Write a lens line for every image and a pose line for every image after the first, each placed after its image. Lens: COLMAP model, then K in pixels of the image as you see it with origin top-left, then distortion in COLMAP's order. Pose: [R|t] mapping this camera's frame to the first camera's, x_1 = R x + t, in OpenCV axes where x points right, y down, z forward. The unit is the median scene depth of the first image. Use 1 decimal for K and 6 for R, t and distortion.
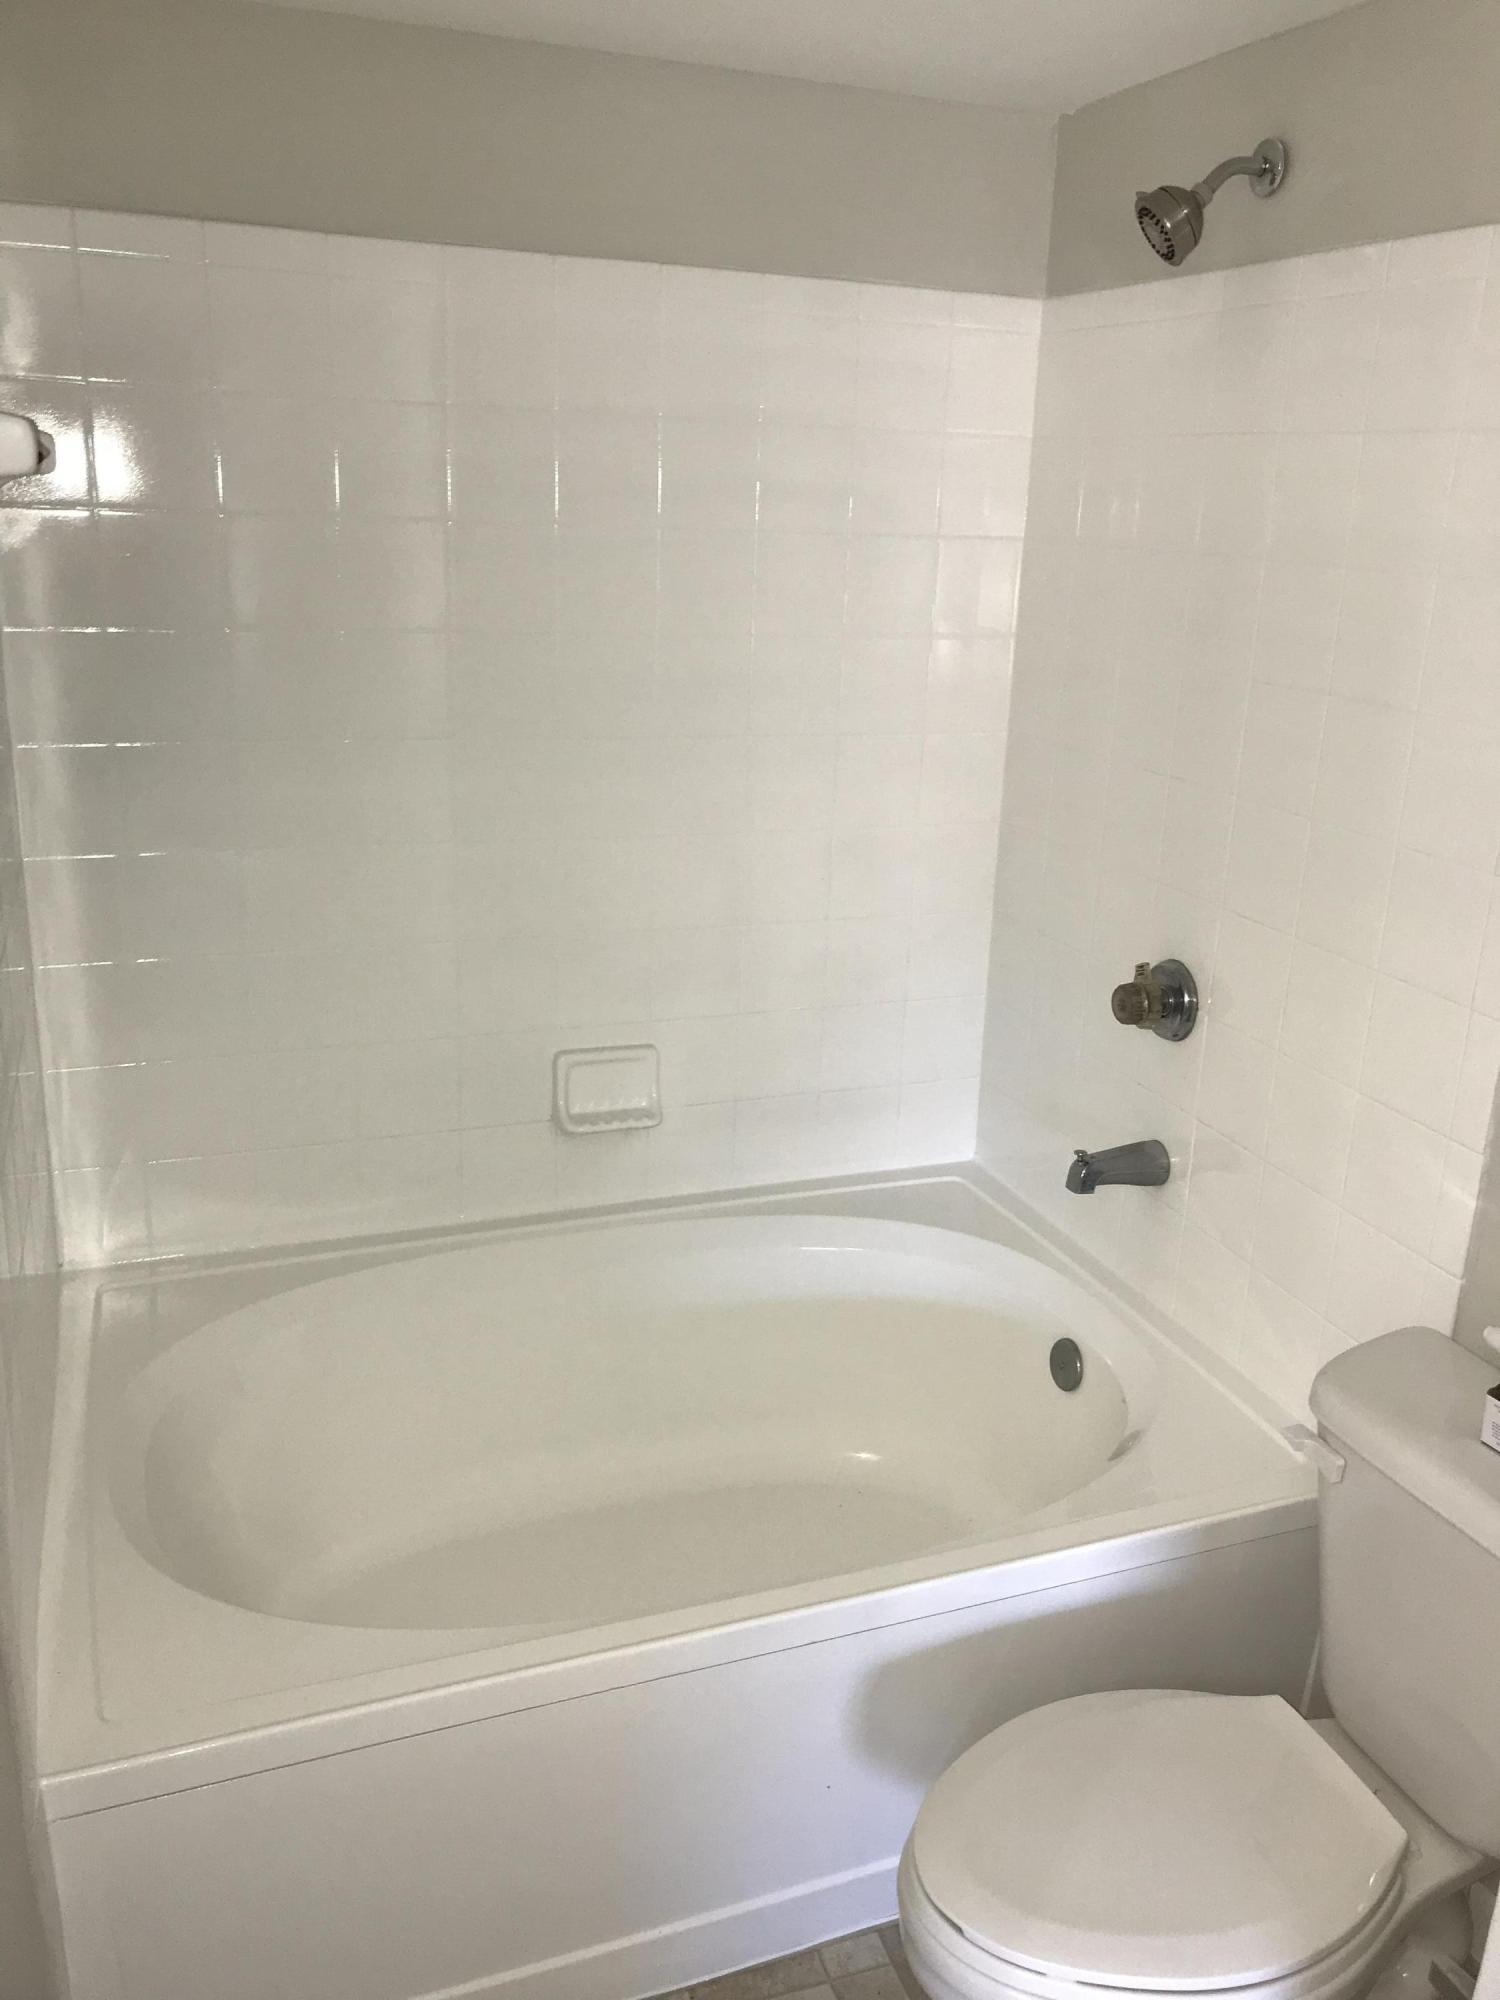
lens RADIAL K [[1613.3, 0, 760.2], [0, 1613.3, 983.6], [0, 0, 1]] dist [0.009455, -0.001438]
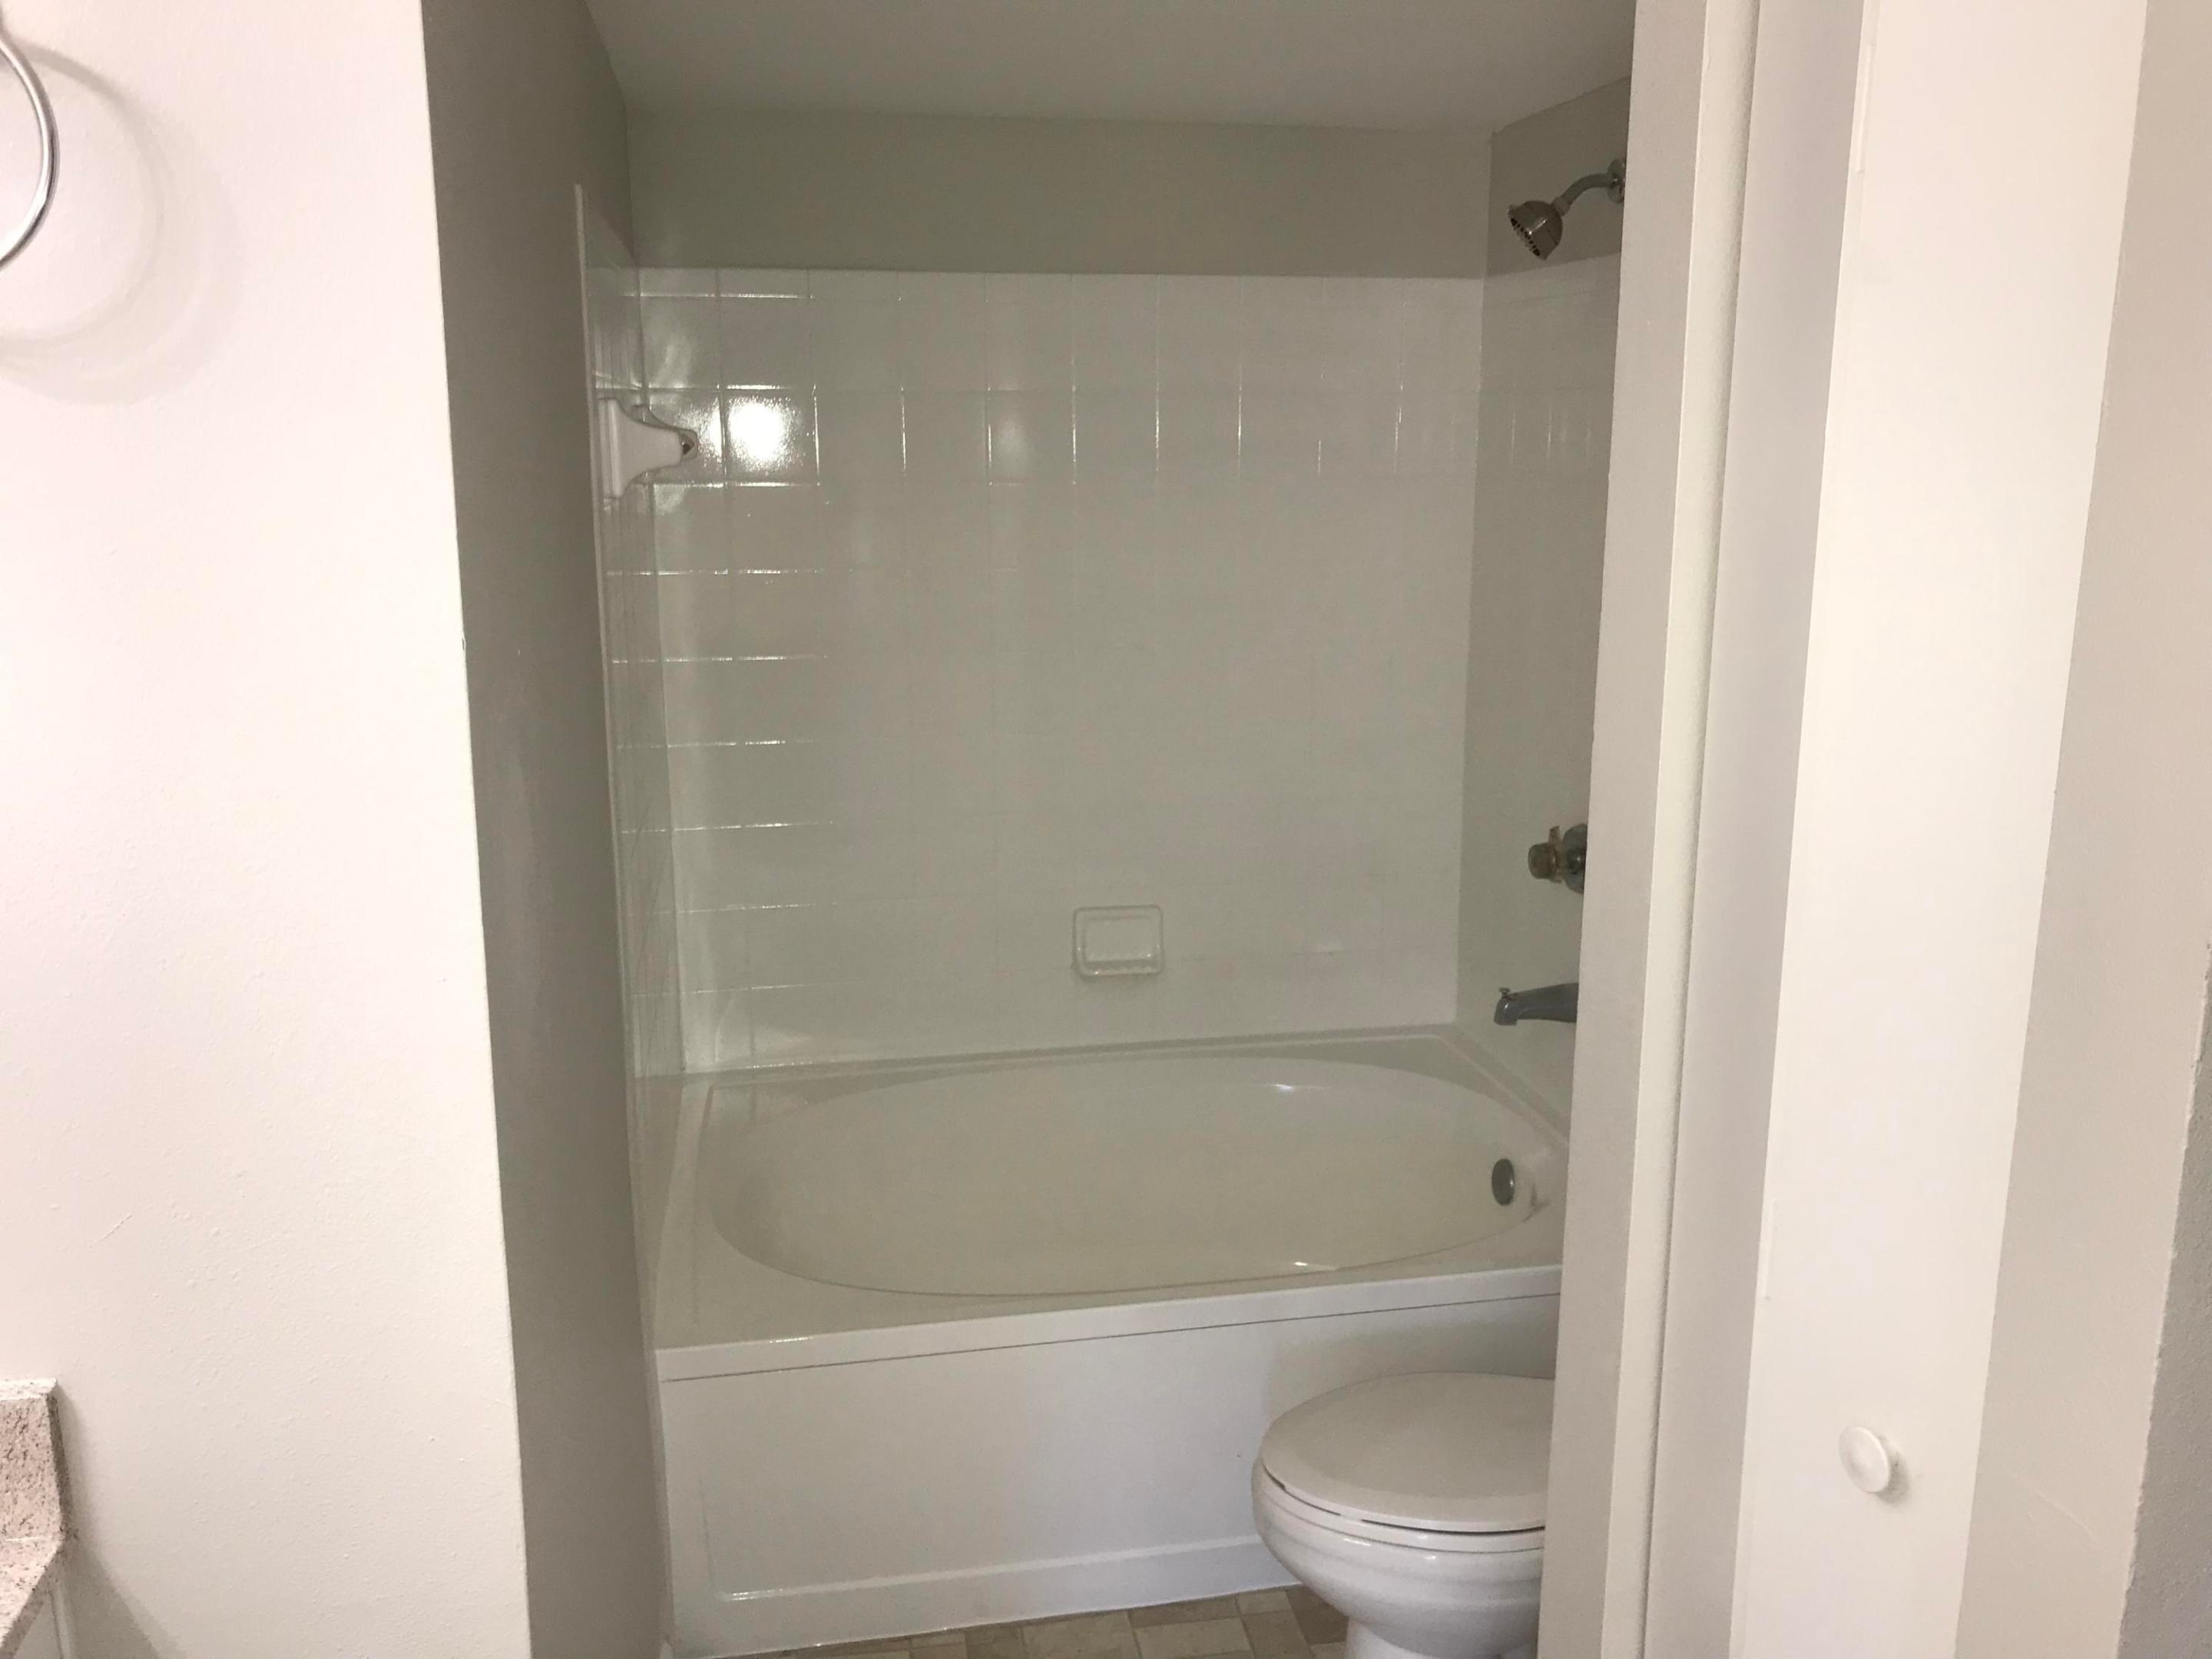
lens RADIAL K [[1783.0, 0, 1100.8], [0, 1783.0, 829.2], [0, 0, 1]] dist [0.078693, -0.425406]
pose [[0.981556, 0.000166, -0.191175, 0.159941], [-0.015386, 0.996824, -0.078132, 0.094772], [0.190554, 0.079633, 0.978441, -0.332909]]
